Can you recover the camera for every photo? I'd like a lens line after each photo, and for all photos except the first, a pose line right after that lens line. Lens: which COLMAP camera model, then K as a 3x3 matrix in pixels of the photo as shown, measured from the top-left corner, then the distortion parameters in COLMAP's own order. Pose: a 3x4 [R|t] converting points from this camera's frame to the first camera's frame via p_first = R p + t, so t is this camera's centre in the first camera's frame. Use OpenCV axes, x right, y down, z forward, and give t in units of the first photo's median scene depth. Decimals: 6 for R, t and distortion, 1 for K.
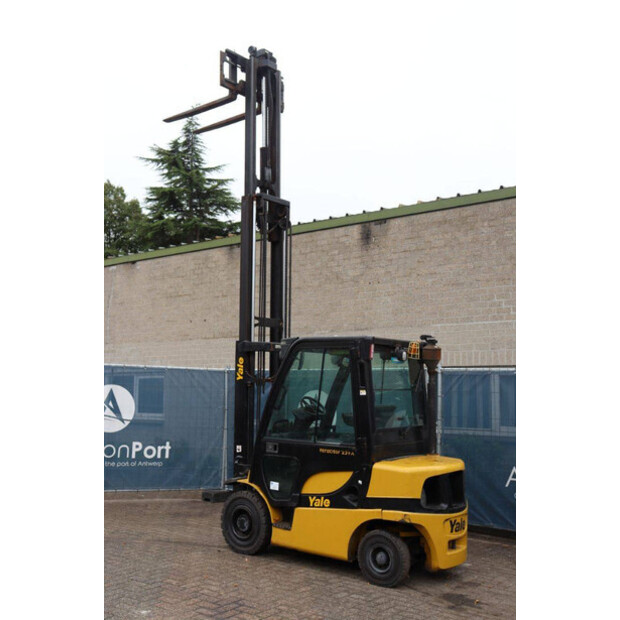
lens RADIAL K [[687.0, 0, 312.3], [0, 687.0, 311.1], [0, 0, 1]] dist [-0.013624, 0.000000]
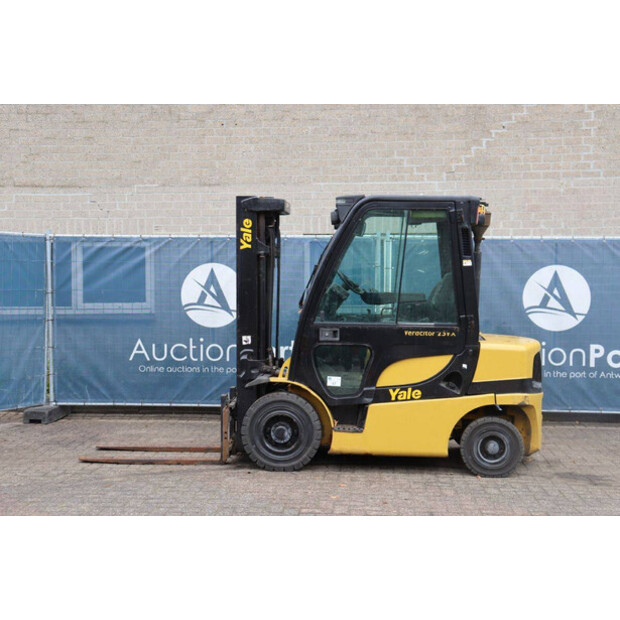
lens RADIAL K [[856.9, 0, 305.5], [0, 856.9, 302.1], [0, 0, 1]] dist [0.087811, 0.000000]
pose [[0.825823, -0.037015, 0.562713, -0.636035], [-0.052356, 0.988501, 0.141859, 0.023860], [-0.561493, -0.146612, 0.814390, 0.219771]]
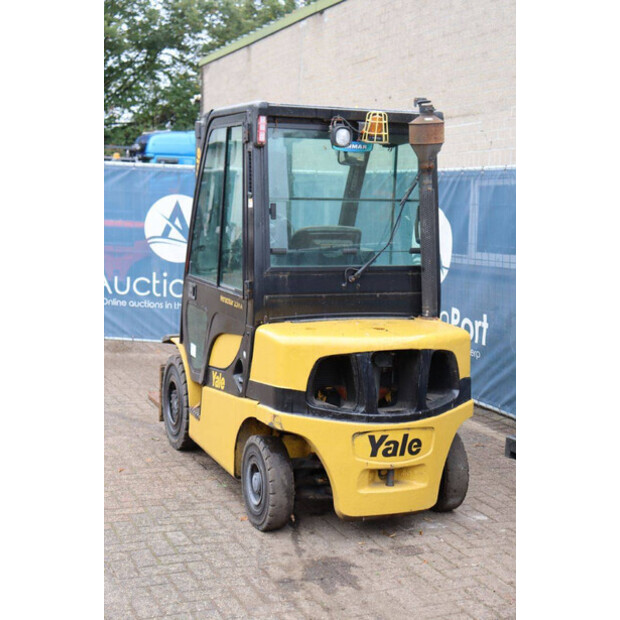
lens RADIAL K [[982.8, 0, 329.4], [0, 982.8, 301.9], [0, 0, 1]] dist [0.182535, 0.000000]
pose [[0.878382, 0.056291, -0.474634, 0.483799], [0.041215, 0.980421, 0.192551, 0.039875], [0.476180, -0.188696, 0.858864, 0.284353]]
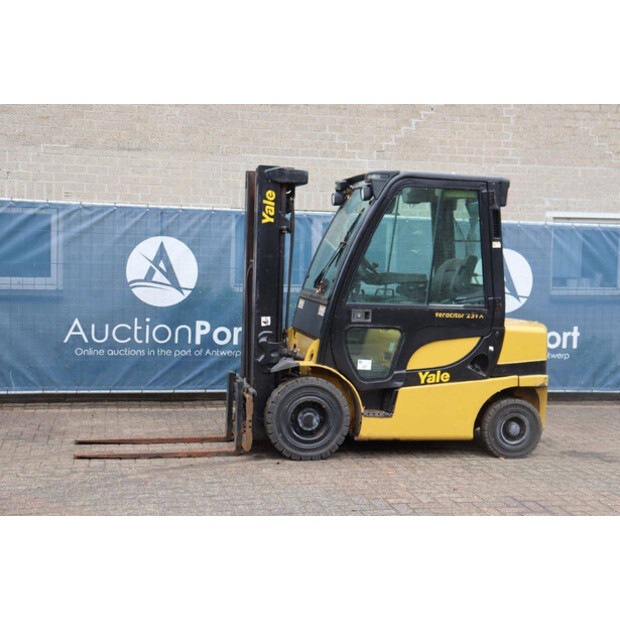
lens RADIAL K [[875.6, 0, 300.5], [0, 875.6, 298.6], [0, 0, 1]] dist [0.097833, 0.000000]
pose [[0.640989, -0.040369, 0.766488, -0.839975], [-0.106119, 0.984365, 0.140588, 0.052340], [-0.760179, -0.171454, 0.626683, 0.453737]]
